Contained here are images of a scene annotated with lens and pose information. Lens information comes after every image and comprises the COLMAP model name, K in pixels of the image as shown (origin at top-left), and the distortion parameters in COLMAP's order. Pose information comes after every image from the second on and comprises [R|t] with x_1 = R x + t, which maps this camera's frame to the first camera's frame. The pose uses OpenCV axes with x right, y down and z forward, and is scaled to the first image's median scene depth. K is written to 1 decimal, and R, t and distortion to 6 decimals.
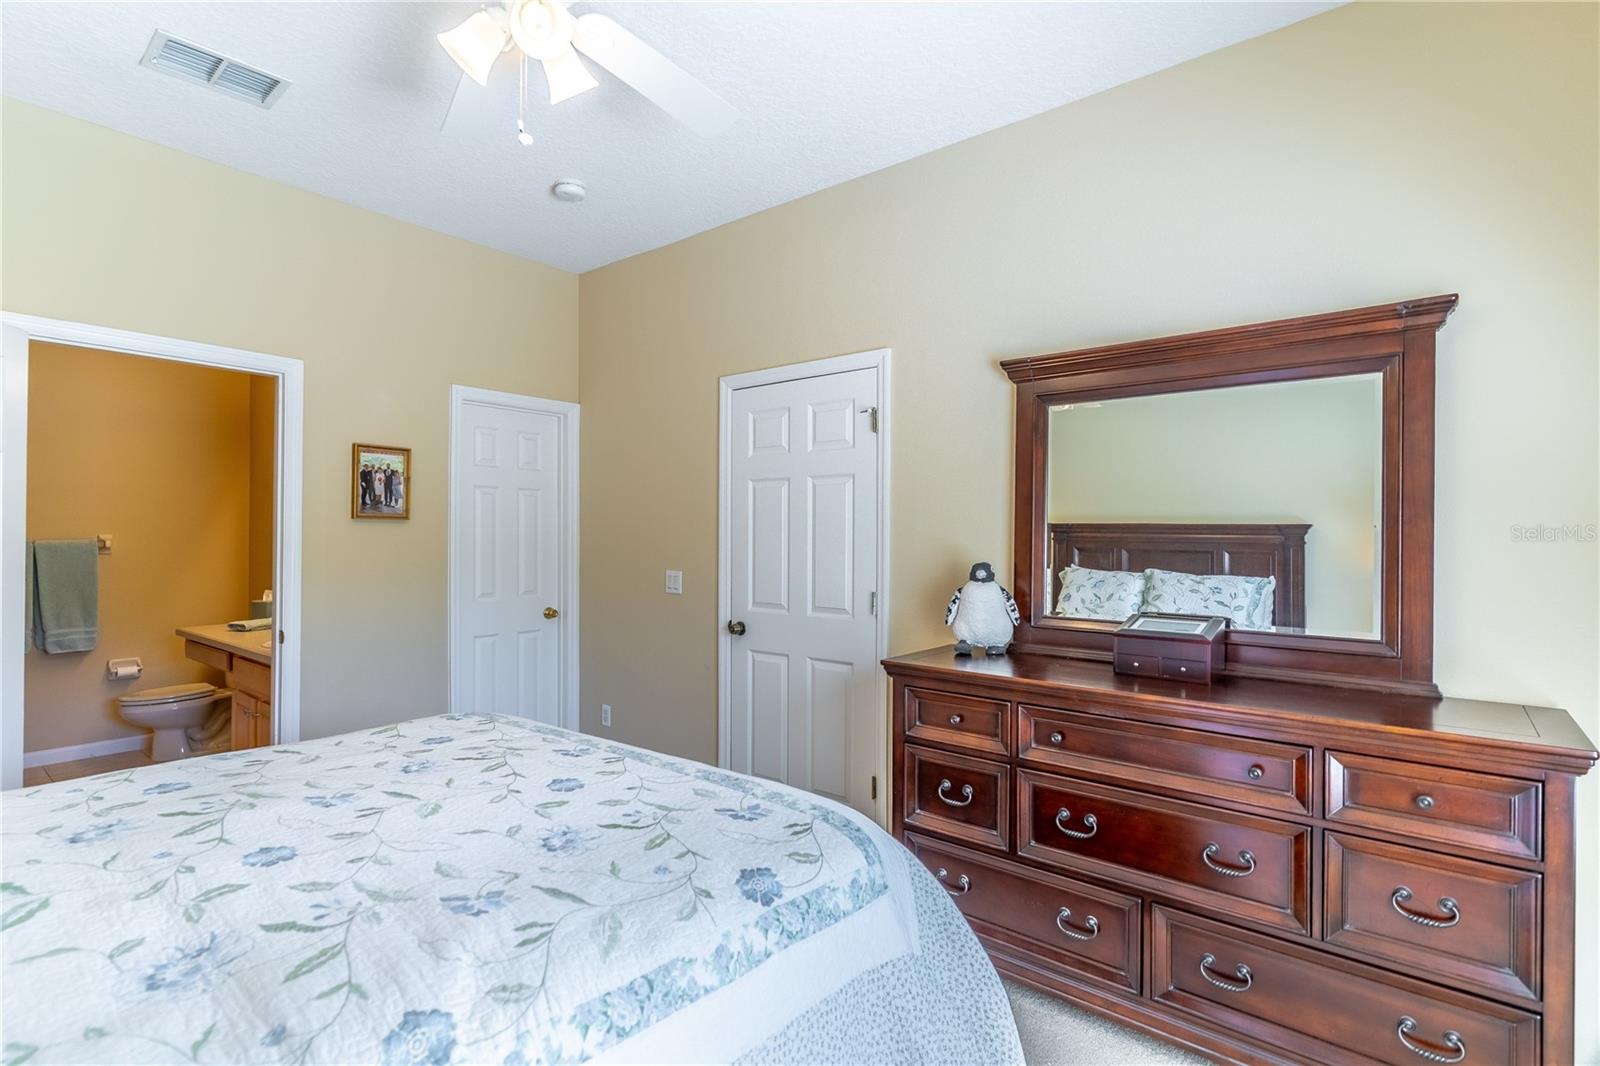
lens RADIAL K [[766.8, 0, 795.3], [0, 766.8, 539.4], [0, 0, 1]] dist [-0.000954, -0.000331]
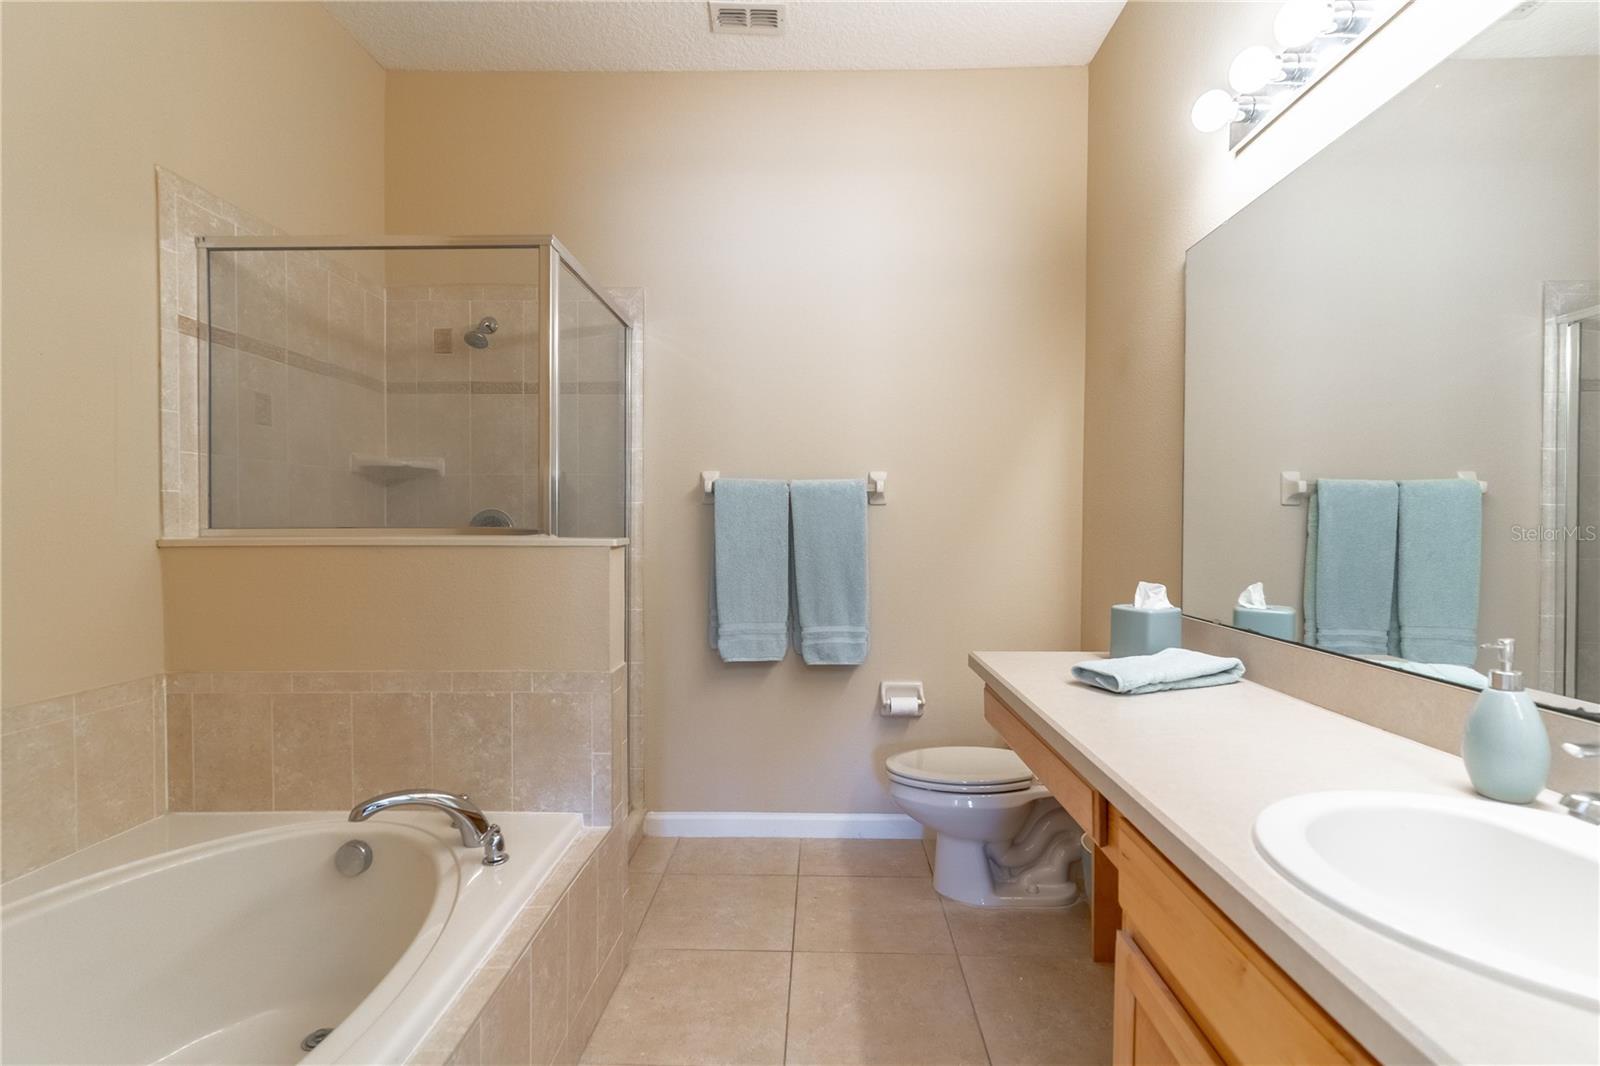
lens RADIAL K [[766.8, 0, 799.2], [0, 766.8, 533.0], [0, 0, 1]] dist [-0.000954, -0.000331]
pose [[0.610589, 0.008497, -0.791902, -0.475642], [0.001428, 0.999929, 0.011830, 0.035091], [0.791947, -0.008354, 0.610533, 0.600950]]
